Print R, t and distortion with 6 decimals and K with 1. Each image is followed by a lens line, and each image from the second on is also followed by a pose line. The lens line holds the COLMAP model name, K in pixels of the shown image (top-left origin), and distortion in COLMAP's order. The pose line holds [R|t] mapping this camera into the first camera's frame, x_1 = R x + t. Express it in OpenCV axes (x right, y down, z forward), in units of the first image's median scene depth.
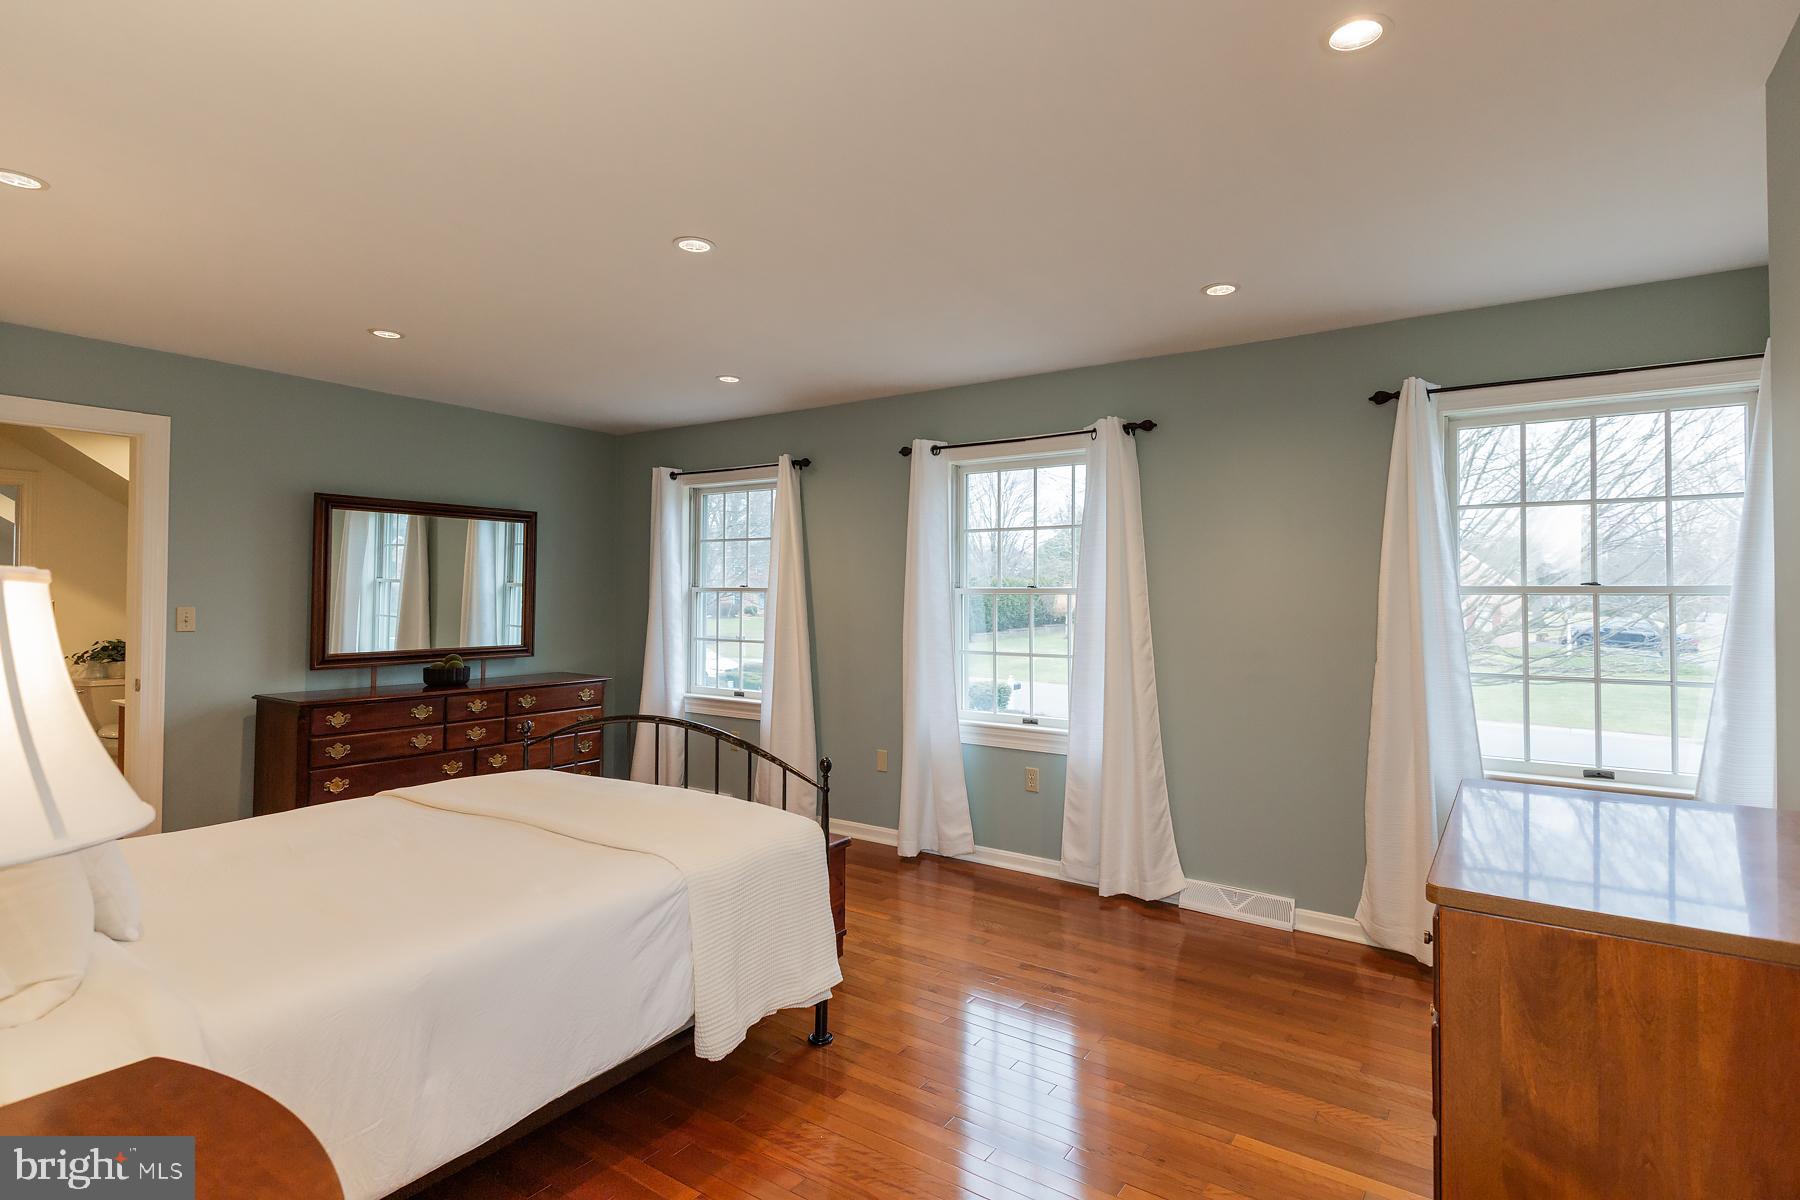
lens RADIAL K [[862.2, 0, 907.1], [0, 862.2, 584.5], [0, 0, 1]] dist [0.051267, -0.033579]
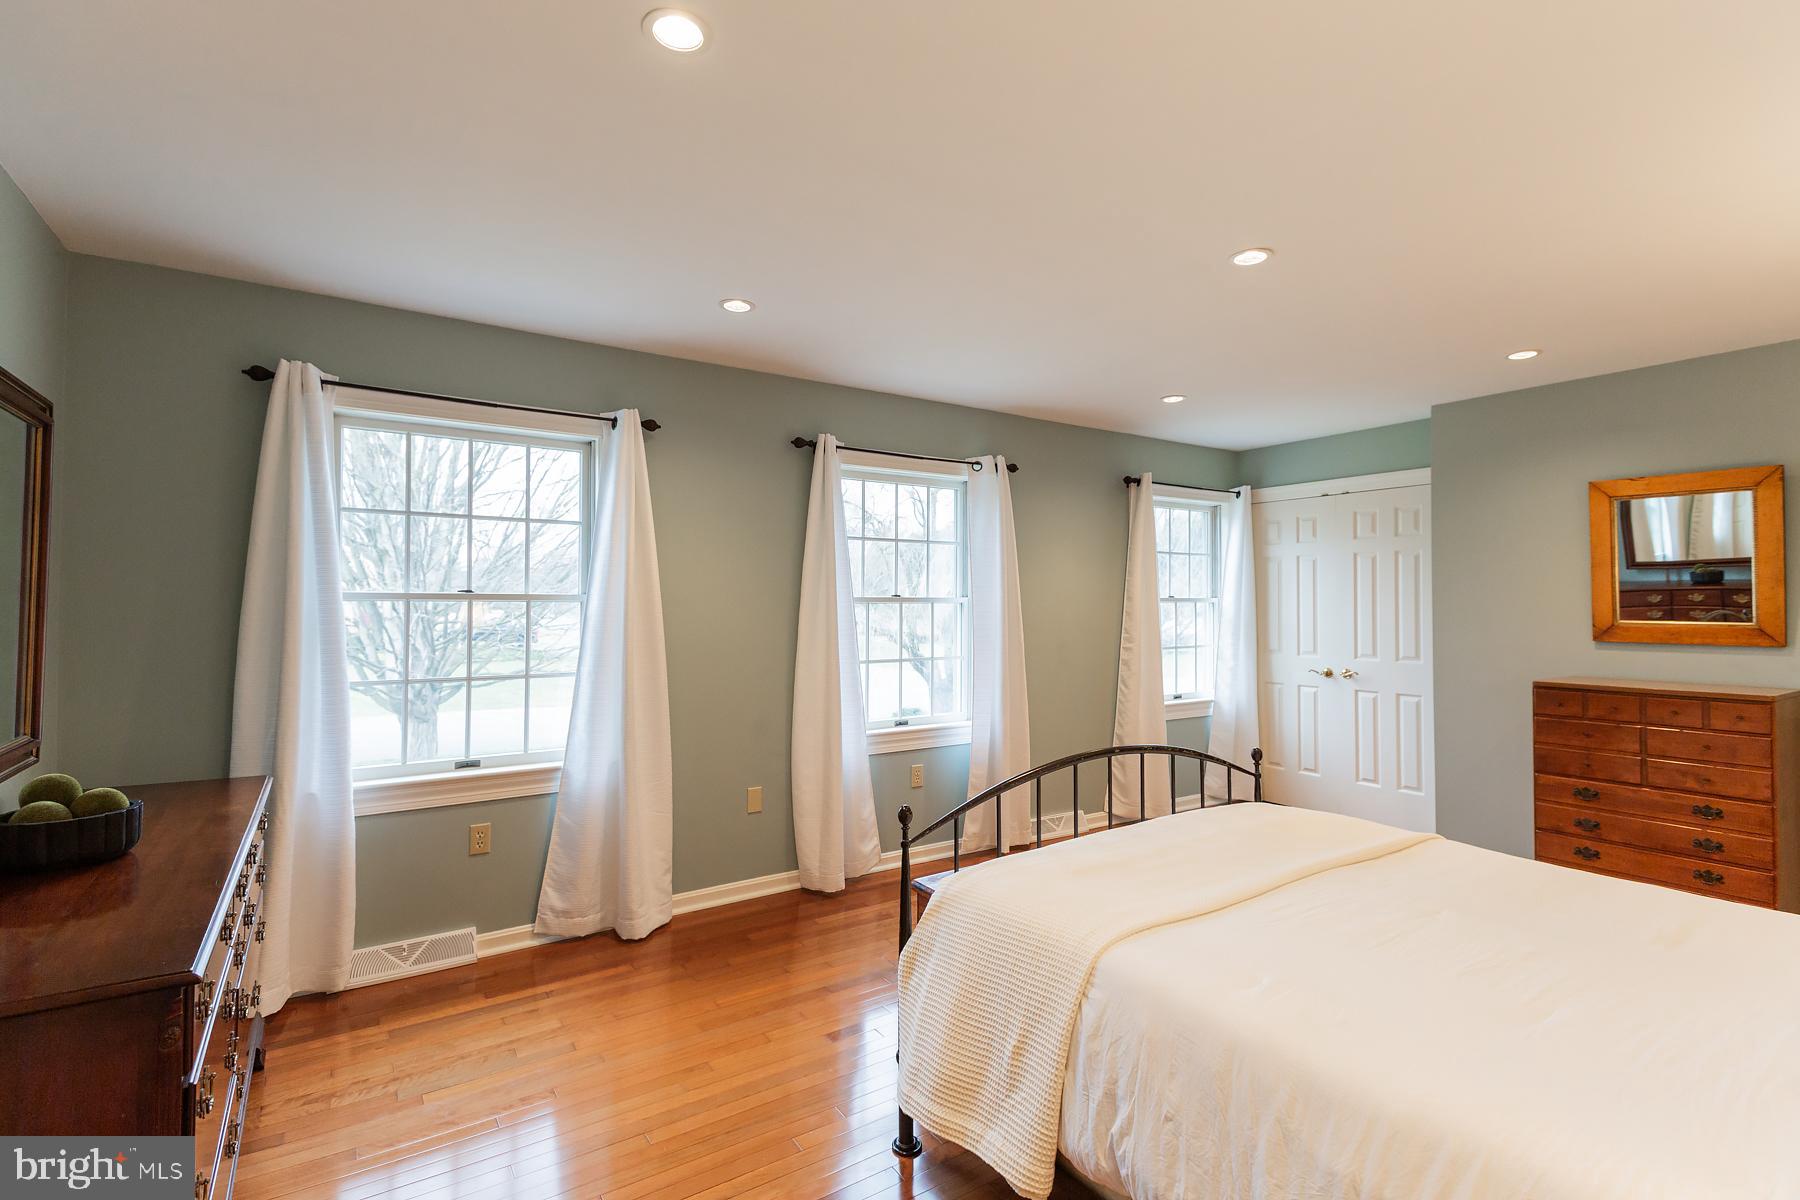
lens RADIAL K [[902.6, 0, 909.1], [0, 902.6, 584.2], [0, 0, 1]] dist [0.058742, 0.000249]
pose [[0.396632, 0.024982, 0.917638, -0.461685], [-0.020100, 0.999626, -0.018526, 0.002838], [-0.917758, -0.011096, 0.396985, 0.305950]]
